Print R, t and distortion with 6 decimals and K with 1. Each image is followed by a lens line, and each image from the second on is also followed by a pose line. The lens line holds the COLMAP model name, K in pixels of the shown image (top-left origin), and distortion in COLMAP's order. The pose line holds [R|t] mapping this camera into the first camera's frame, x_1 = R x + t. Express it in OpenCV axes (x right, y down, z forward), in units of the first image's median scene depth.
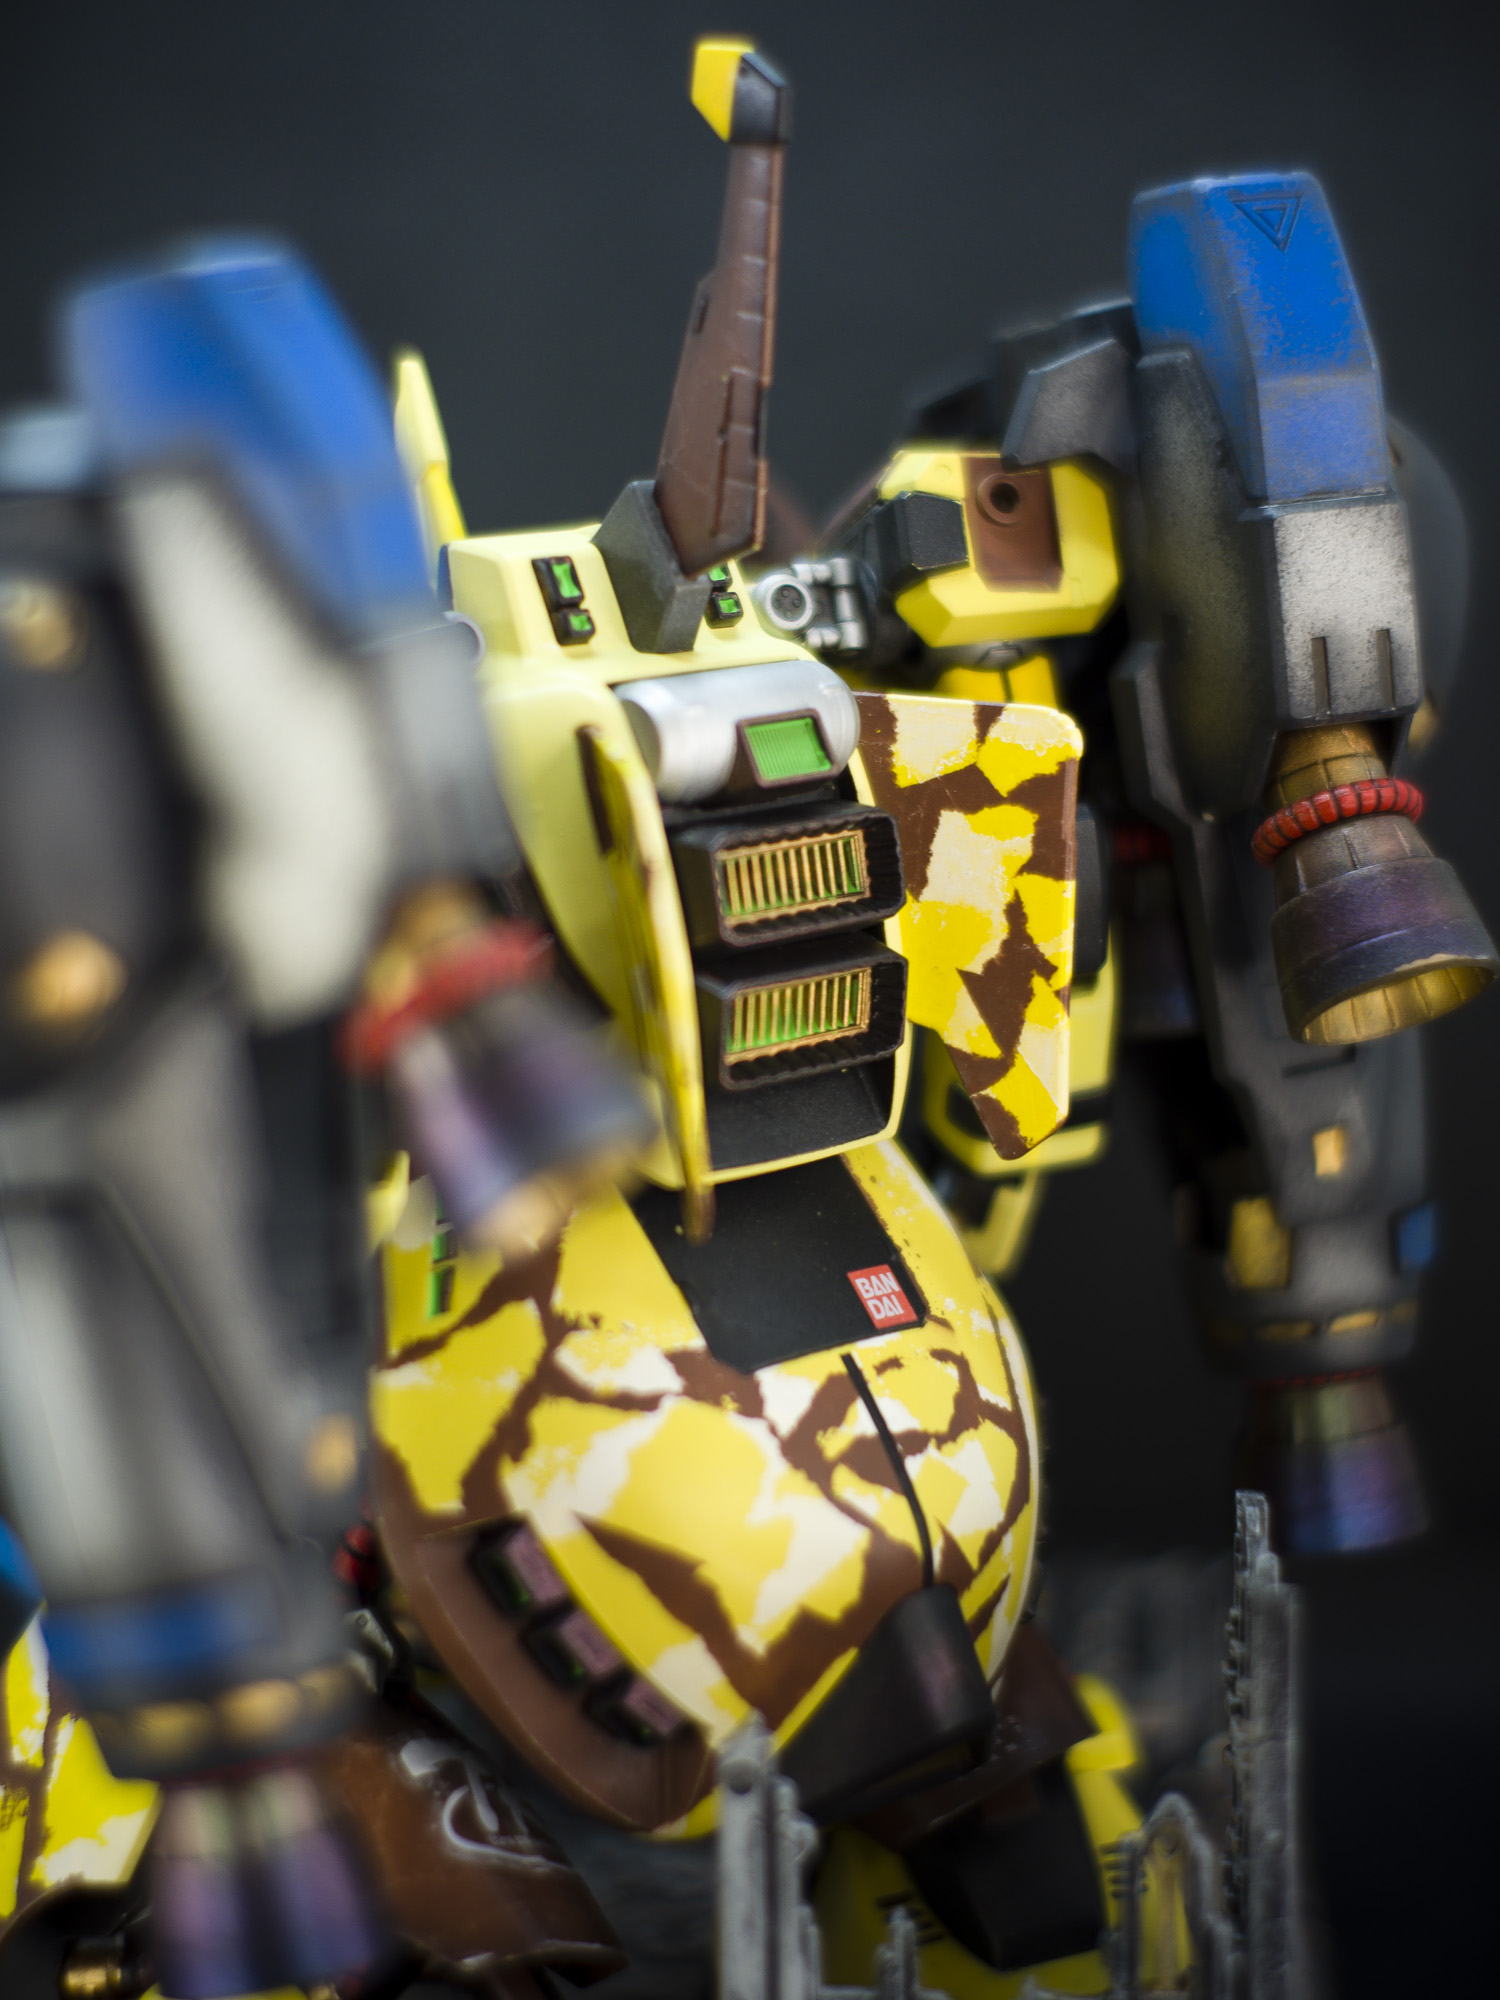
lens RADIAL K [[4813.6, 0, 750.0], [0, 4813.6, 1000.0], [0, 0, 1]] dist [-0.097781, 0.300271]
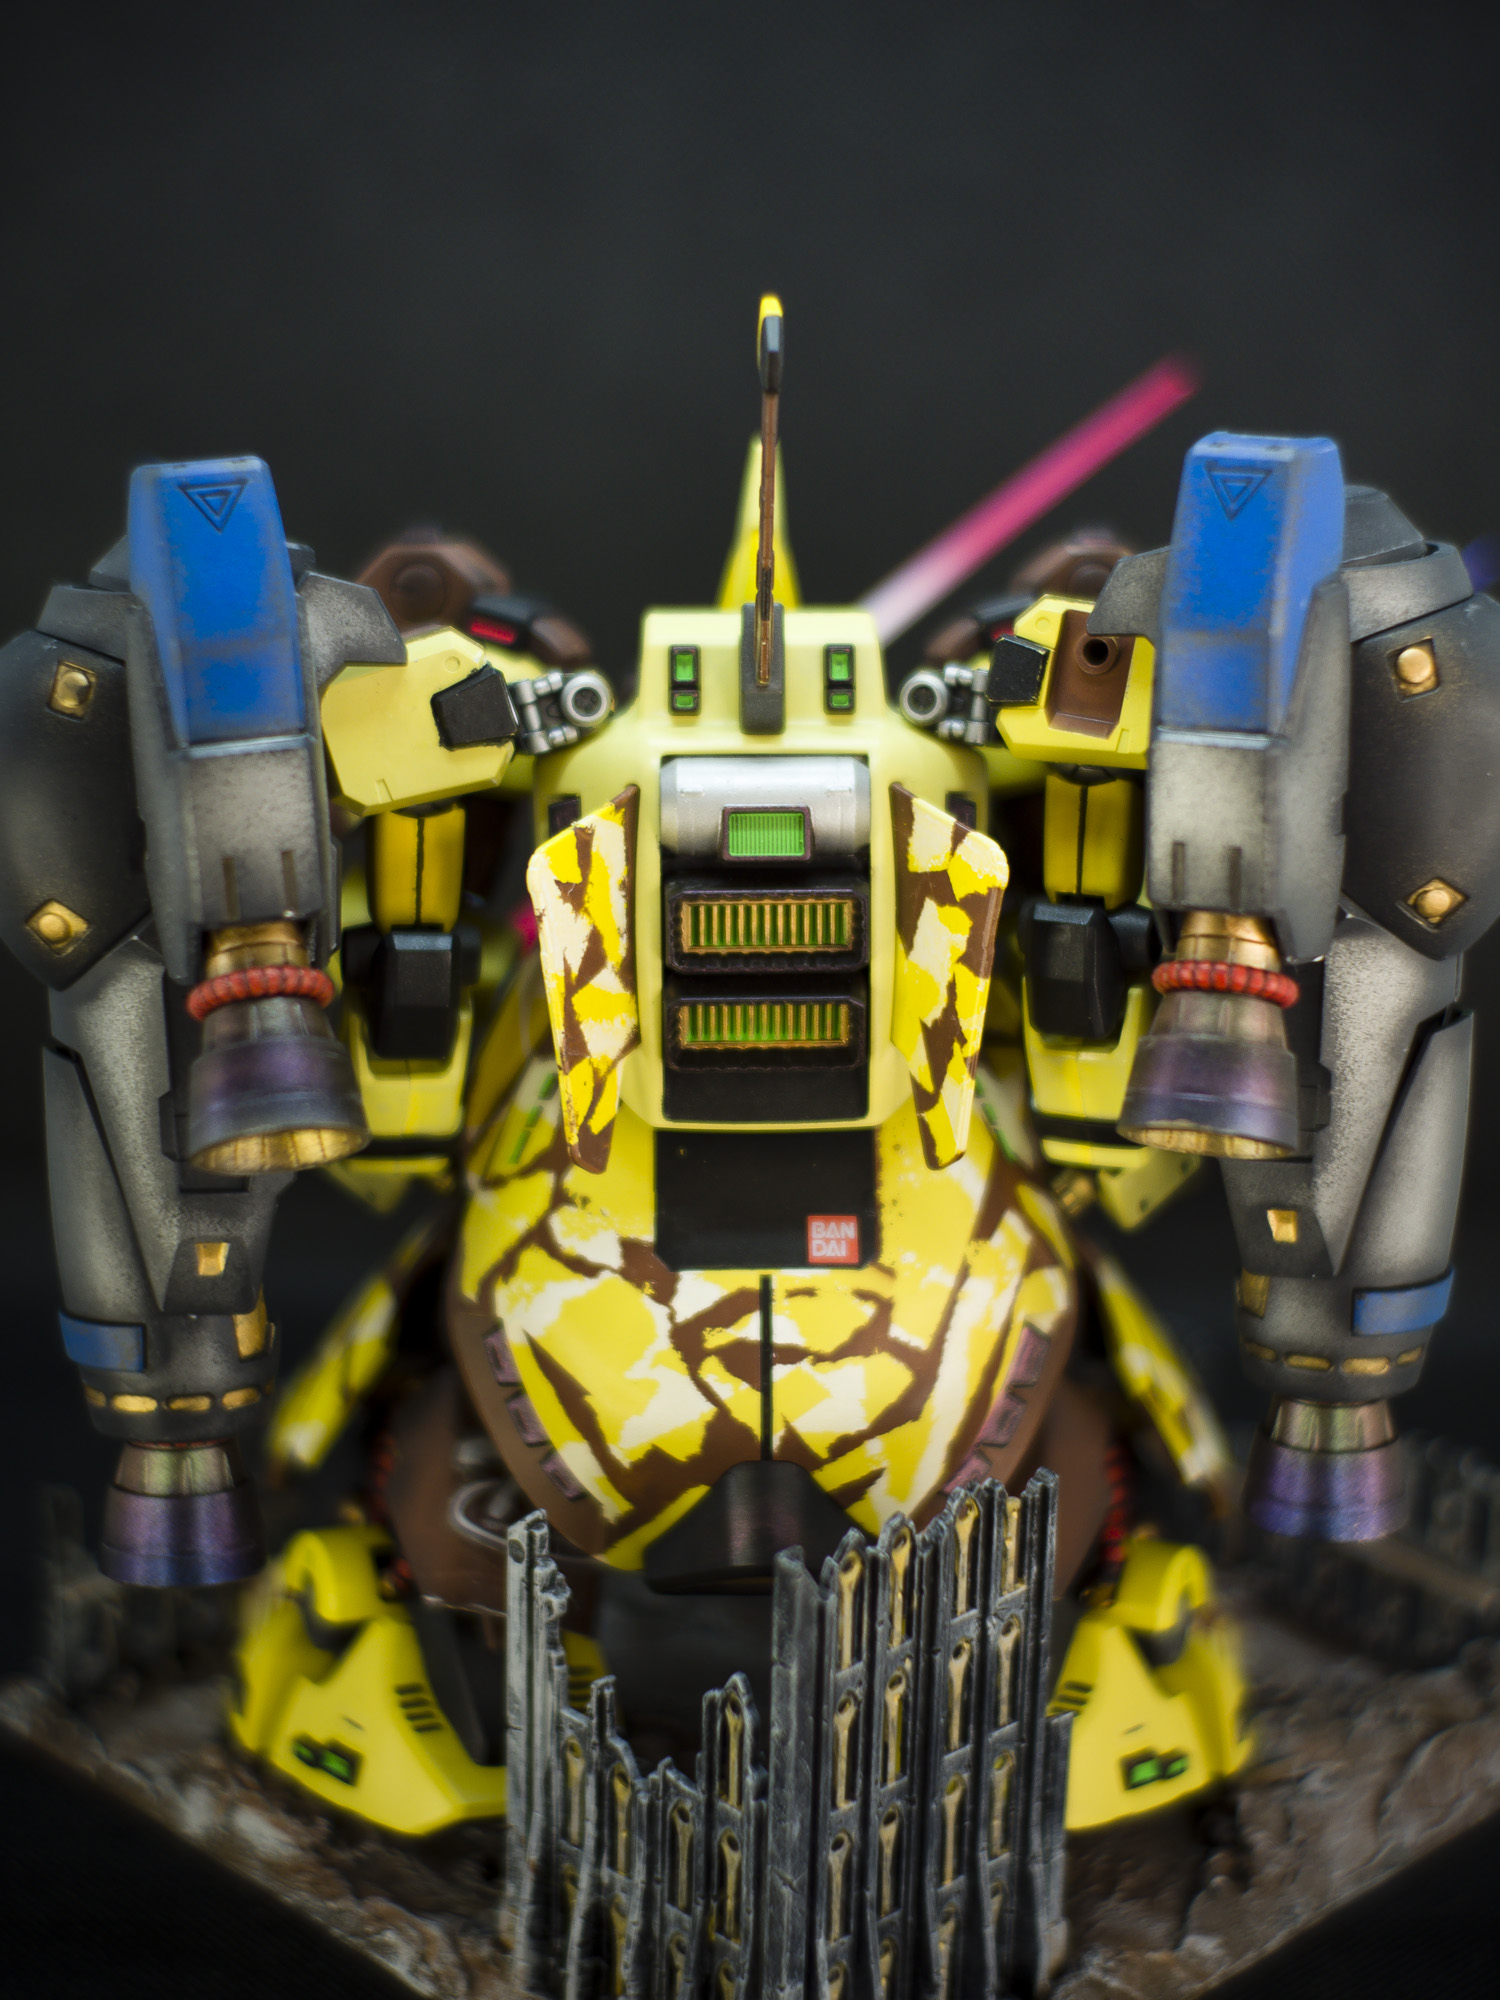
lens RADIAL K [[4813.6, 0, 750.0], [0, 4813.6, 1000.0], [0, 0, 1]] dist [-0.097781, 0.300271]
pose [[0.727227, 0.280147, -0.626624, 0.834033], [-0.141835, 0.954548, 0.262148, -0.349940], [0.671583, -0.101764, 0.733908, 0.022912]]
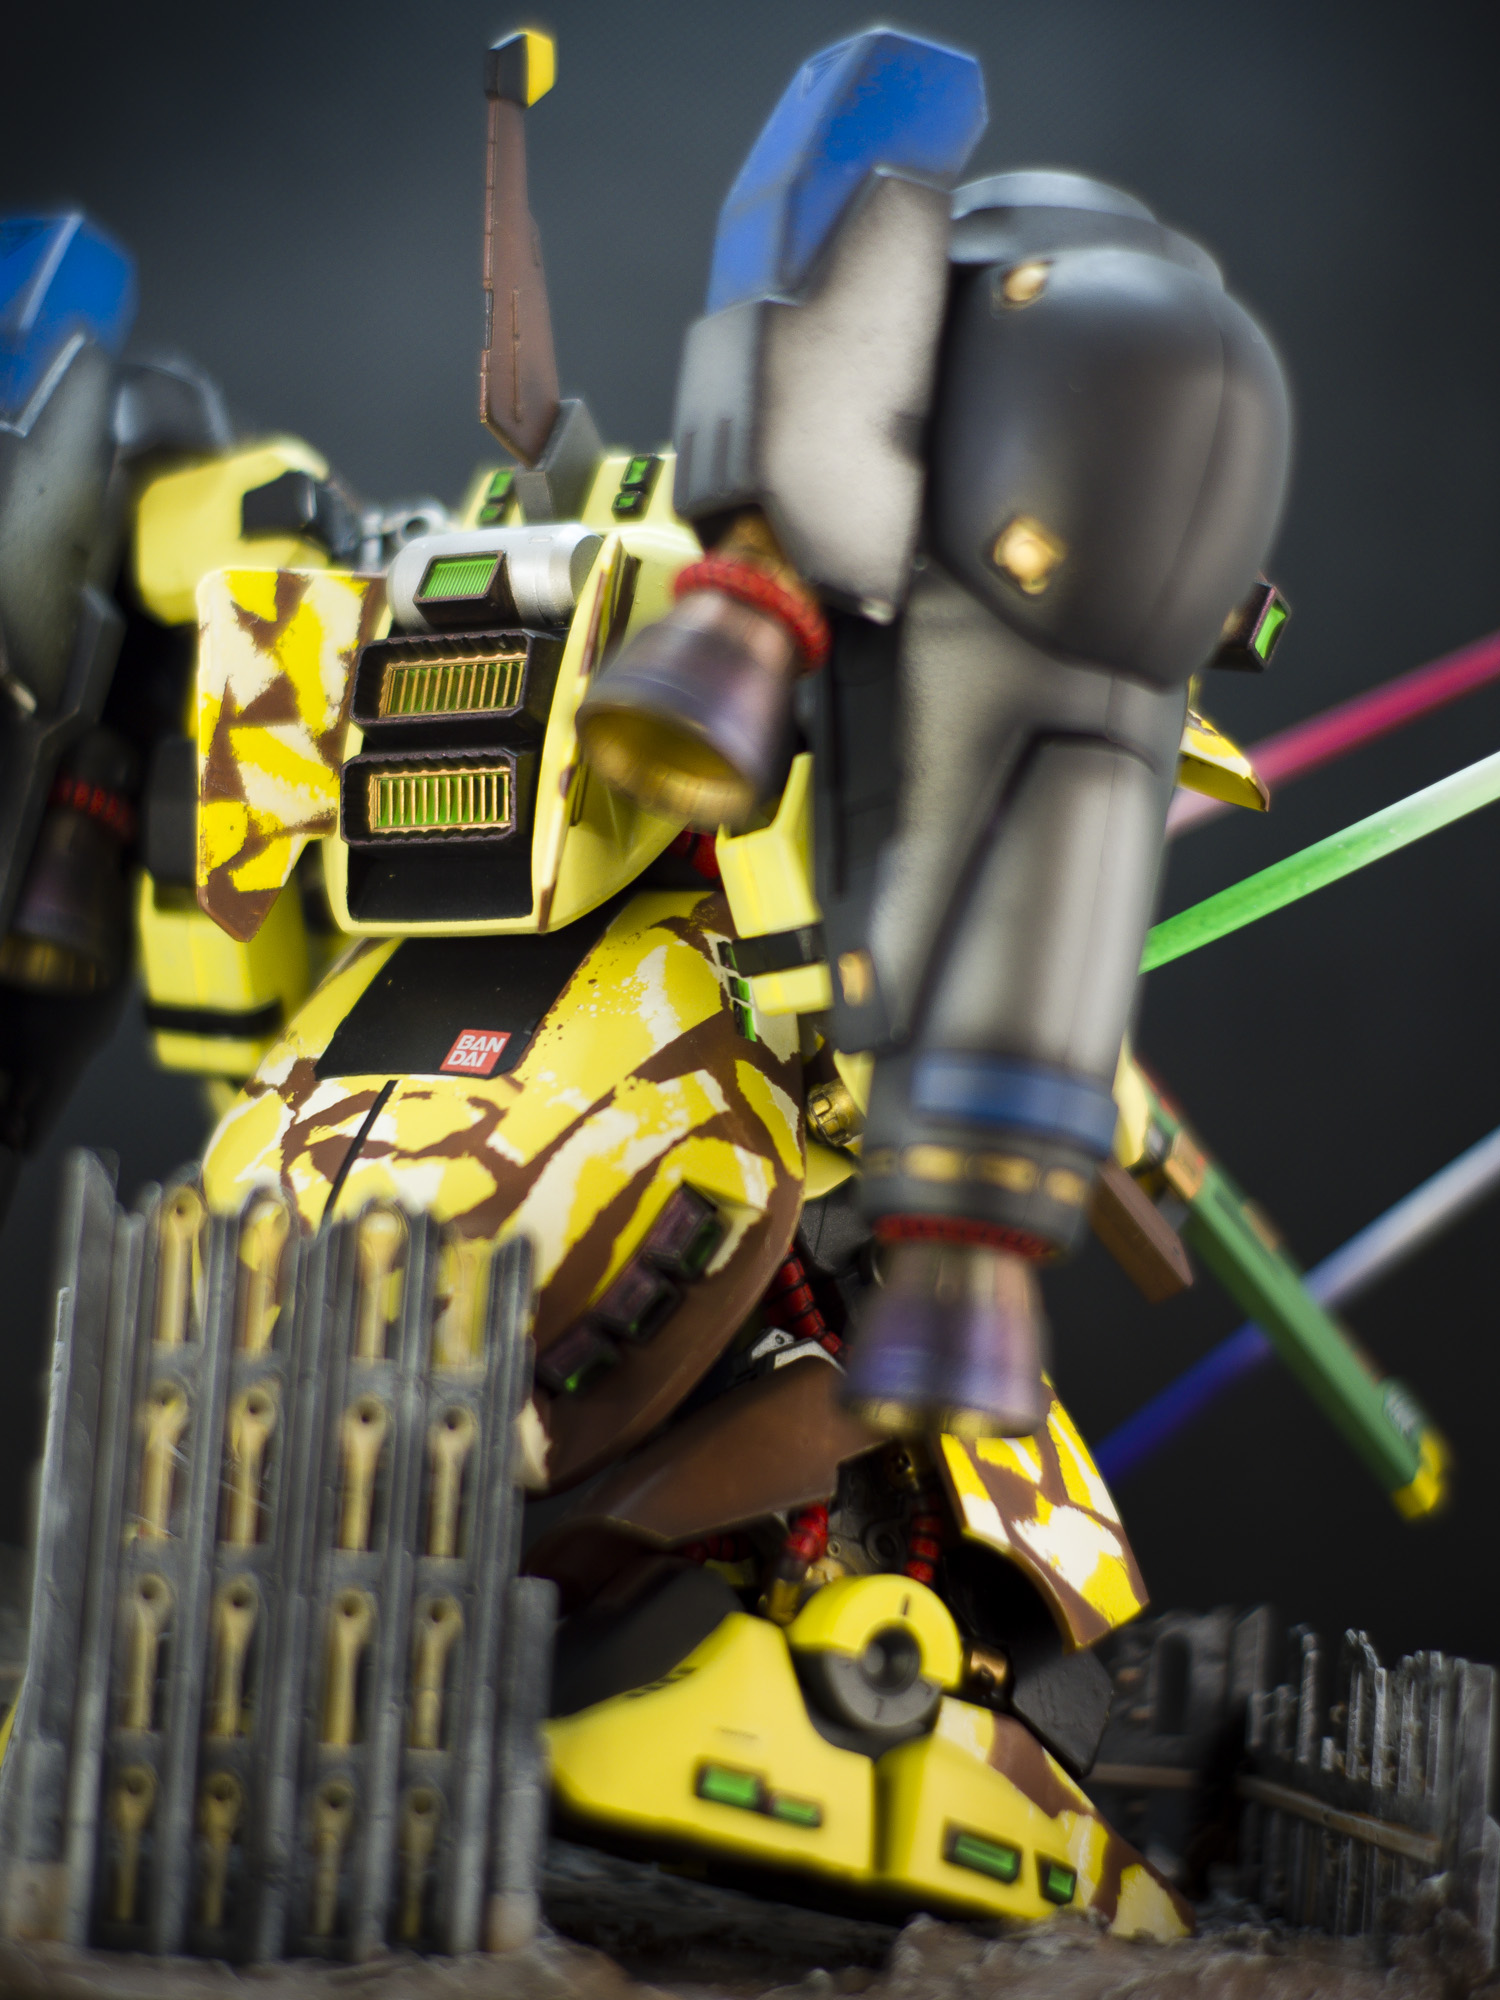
lens RADIAL K [[4813.6, 0, 750.0], [0, 4813.6, 1000.0], [0, 0, 1]] dist [-0.097781, 0.300271]
pose [[0.197265, -0.064000, -0.978259, 1.175170], [-0.234591, 0.965795, -0.110490, 0.163162], [0.951868, 0.251286, 0.175504, 0.873734]]
